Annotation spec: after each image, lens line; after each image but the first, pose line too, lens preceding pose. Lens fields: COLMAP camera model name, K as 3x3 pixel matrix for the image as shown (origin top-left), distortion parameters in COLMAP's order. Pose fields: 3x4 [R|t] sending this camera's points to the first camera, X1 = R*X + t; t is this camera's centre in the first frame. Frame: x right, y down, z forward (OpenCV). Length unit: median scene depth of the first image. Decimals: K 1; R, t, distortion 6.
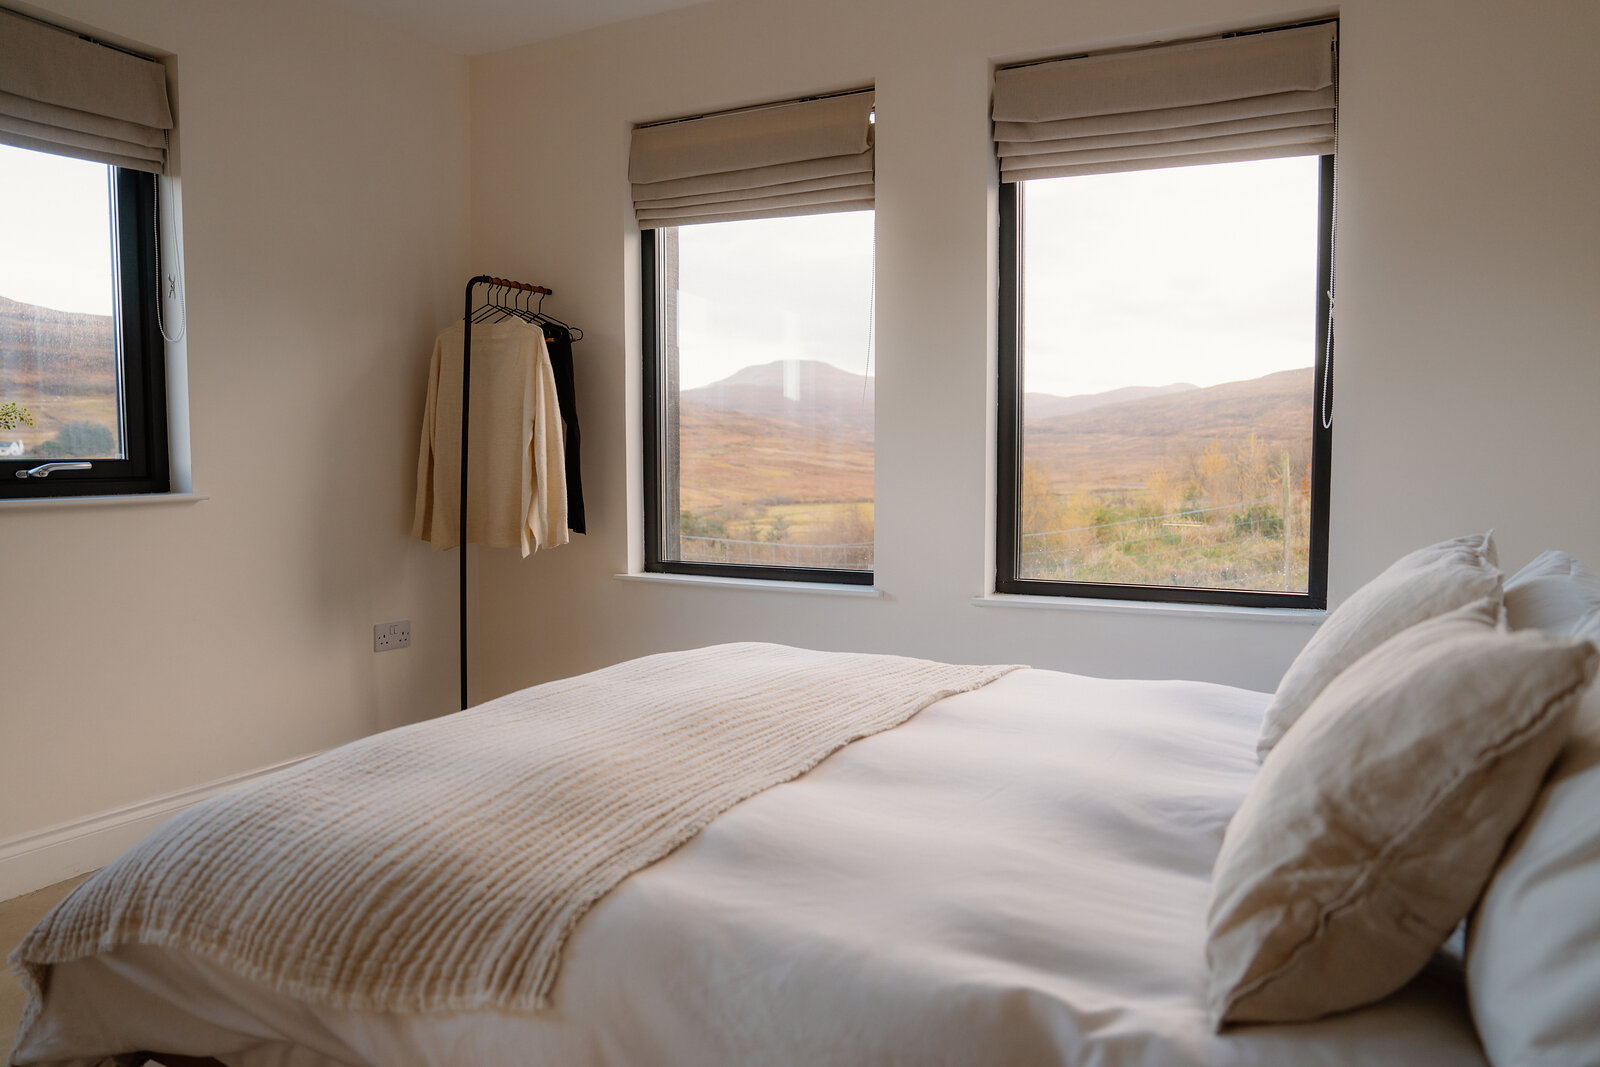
lens RADIAL K [[1130.7, 0, 811.3], [0, 1130.7, 528.9], [0, 0, 1]] dist [-0.124431, 0.099159]
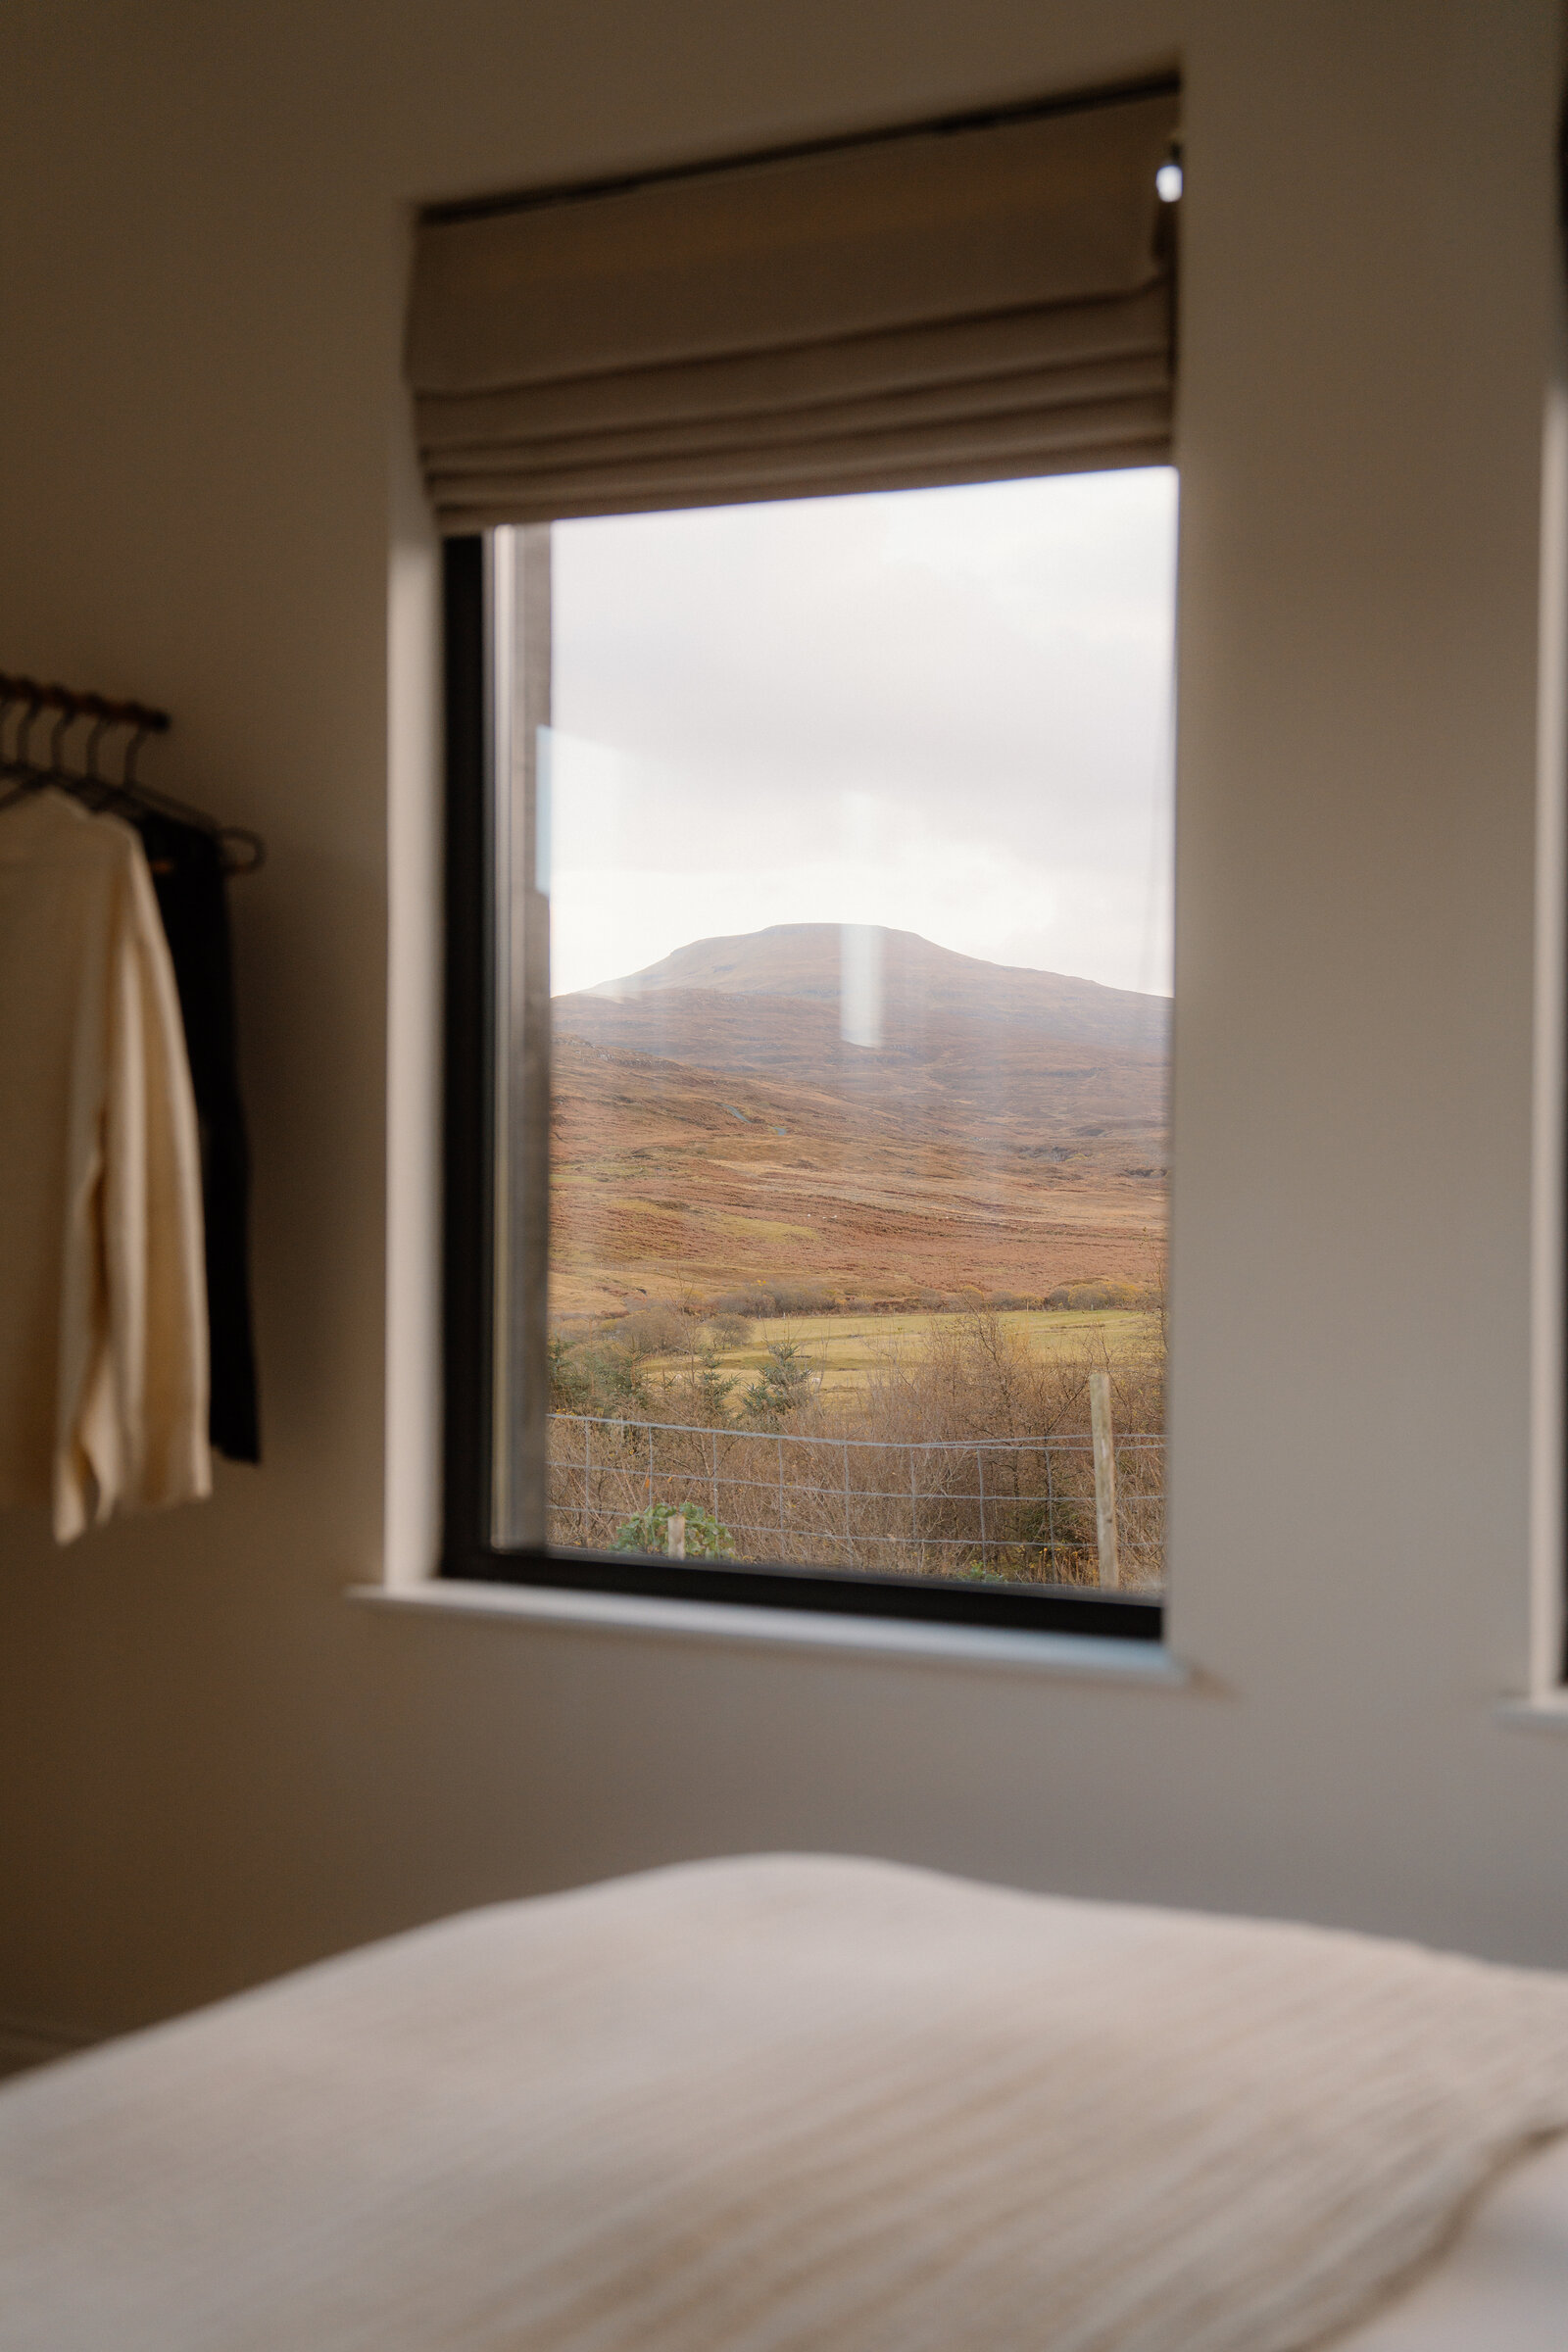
lens RADIAL K [[3050.2, 0, 782.6], [0, 3050.2, 1177.9], [0, 0, 1]] dist [0.019837, 0.007394]
pose [[0.999575, 0.008137, -0.027984, -0.024136], [-0.009963, 0.997788, -0.065727, -0.019675], [0.027387, 0.065978, 0.997445, 0.112829]]
